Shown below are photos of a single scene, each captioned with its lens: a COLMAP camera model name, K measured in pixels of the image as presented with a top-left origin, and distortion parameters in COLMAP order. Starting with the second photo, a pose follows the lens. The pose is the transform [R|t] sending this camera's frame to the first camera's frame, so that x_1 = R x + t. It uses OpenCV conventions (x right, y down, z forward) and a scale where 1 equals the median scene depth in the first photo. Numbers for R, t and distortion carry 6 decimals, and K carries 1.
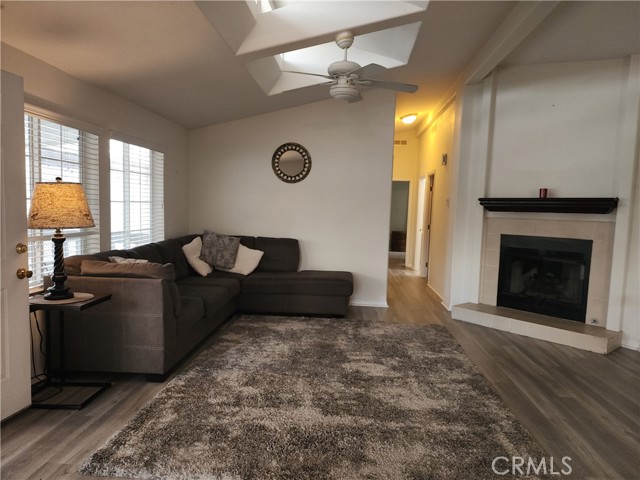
lens RADIAL K [[427.9, 0, 320.0], [0, 427.9, 240.0], [0, 0, 1]] dist [0.086133, -0.069875]
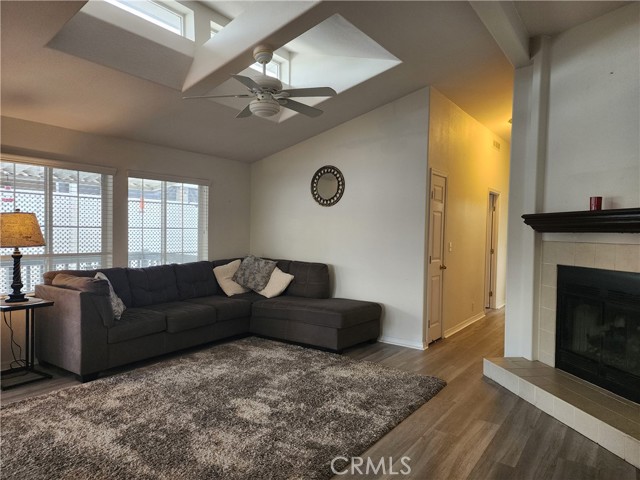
lens RADIAL K [[421.4, 0, 312.1], [0, 421.4, 238.4], [0, 0, 1]] dist [0.040151, -0.006842]
pose [[0.849890, -0.006870, -0.526916, 0.519489], [-0.030572, 0.997588, -0.062318, -0.000549], [0.526073, 0.069072, 0.847630, 0.230250]]
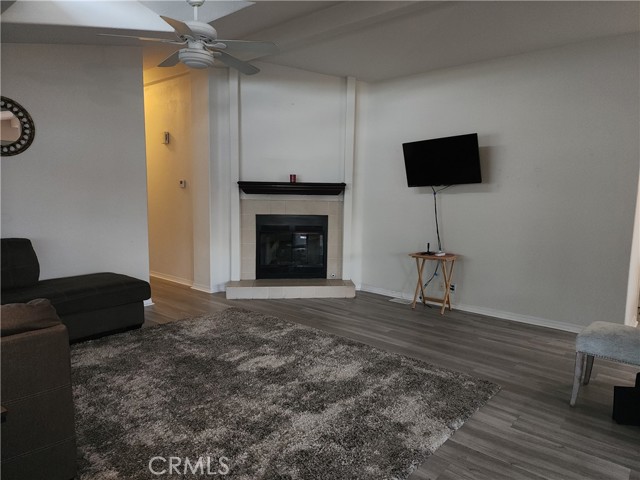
lens RADIAL K [[427.9, 0, 320.0], [0, 427.9, 240.0], [0, 0, 1]] dist [0.086133, -0.069875]
pose [[0.603918, -0.105995, 0.789967, -0.414707], [0.063265, 0.994366, 0.085056, -0.037263], [-0.794532, -0.001389, 0.607221, 0.239174]]
